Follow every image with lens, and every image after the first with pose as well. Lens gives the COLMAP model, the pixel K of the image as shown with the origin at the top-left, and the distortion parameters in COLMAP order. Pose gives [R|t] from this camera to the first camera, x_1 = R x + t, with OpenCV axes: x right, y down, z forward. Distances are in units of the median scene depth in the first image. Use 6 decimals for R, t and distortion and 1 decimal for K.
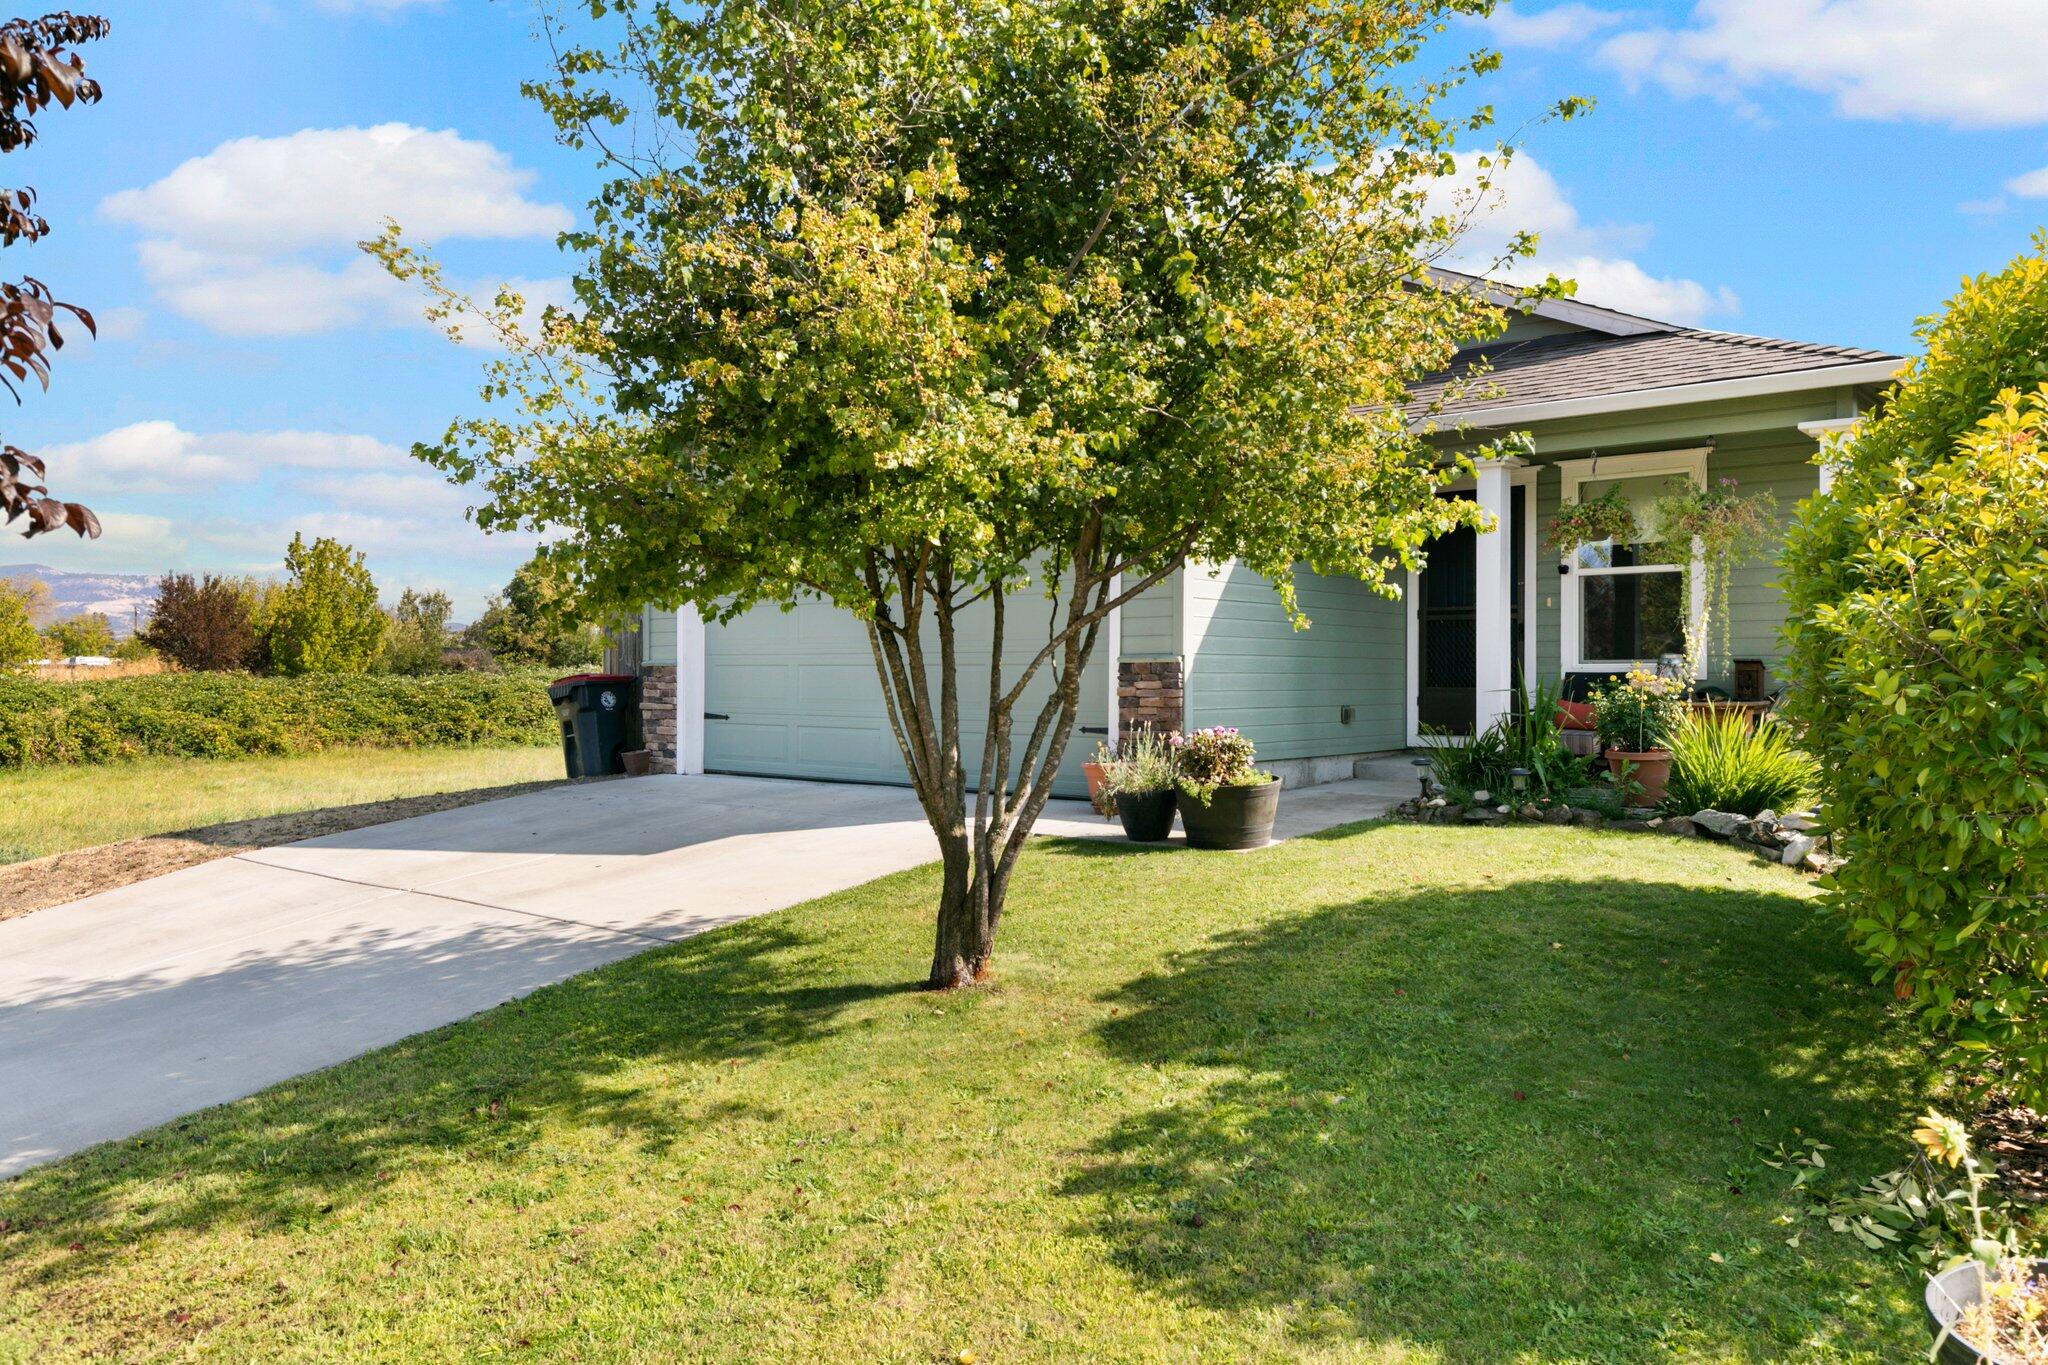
lens RADIAL K [[1443.3, 0, 1024.0], [0, 1443.3, 682.5], [0, 0, 1]] dist [-0.003327, -0.000528]
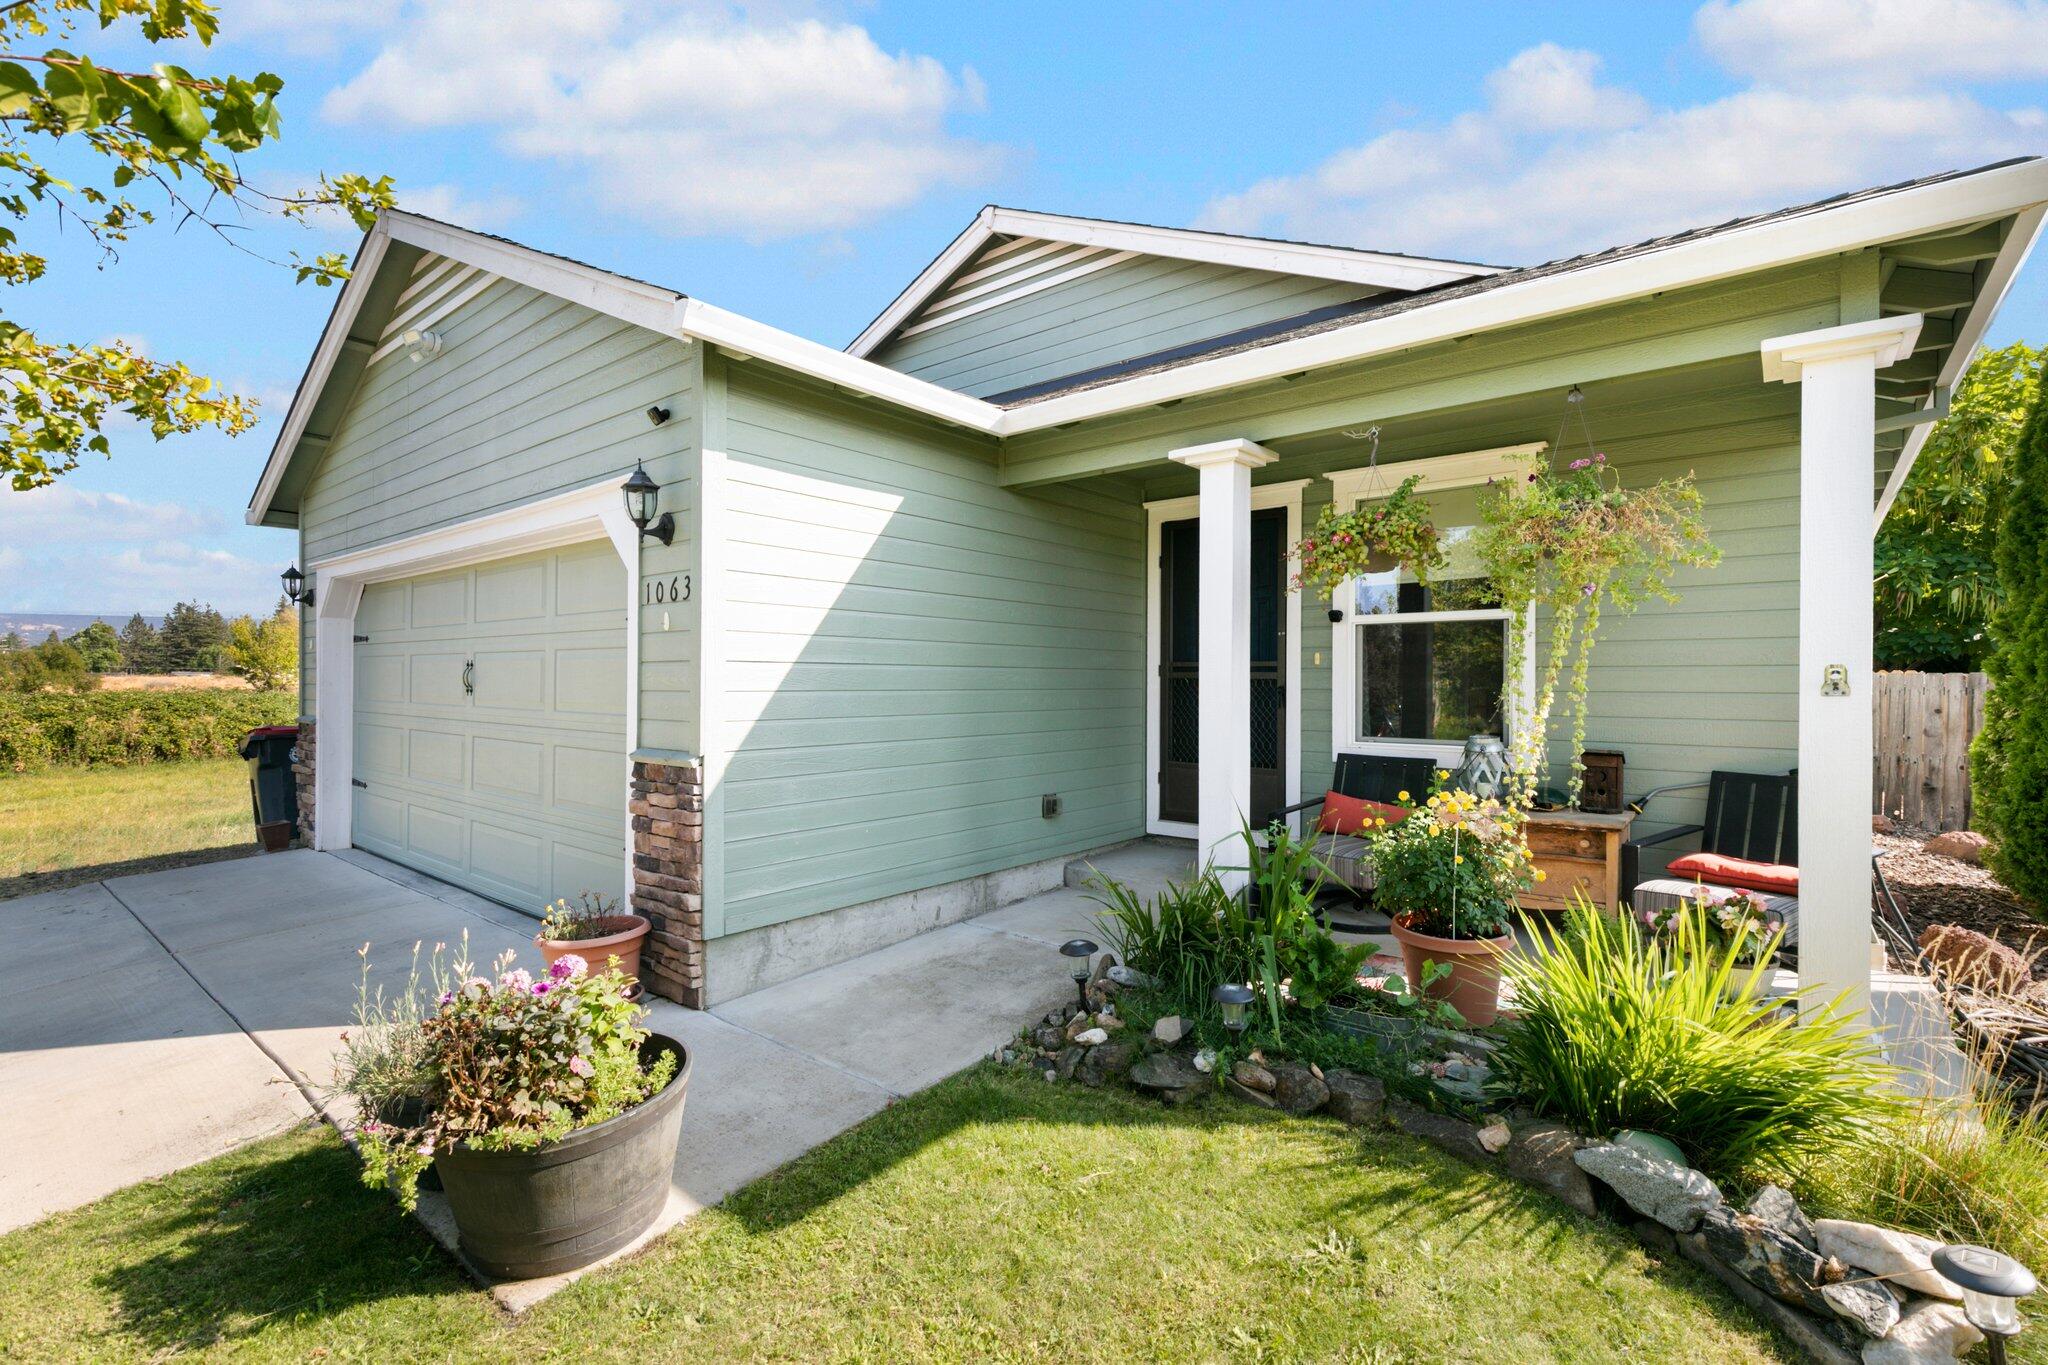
lens RADIAL K [[911.3, 0, 1041.2], [0, 911.3, 682.9], [0, 0, 1]] dist [0.003702, 0.000640]
pose [[0.999809, 0.001876, 0.019428, 0.211535], [-0.001862, 0.999998, -0.000701, -0.042798], [-0.019430, 0.000664, 0.999811, 0.528075]]
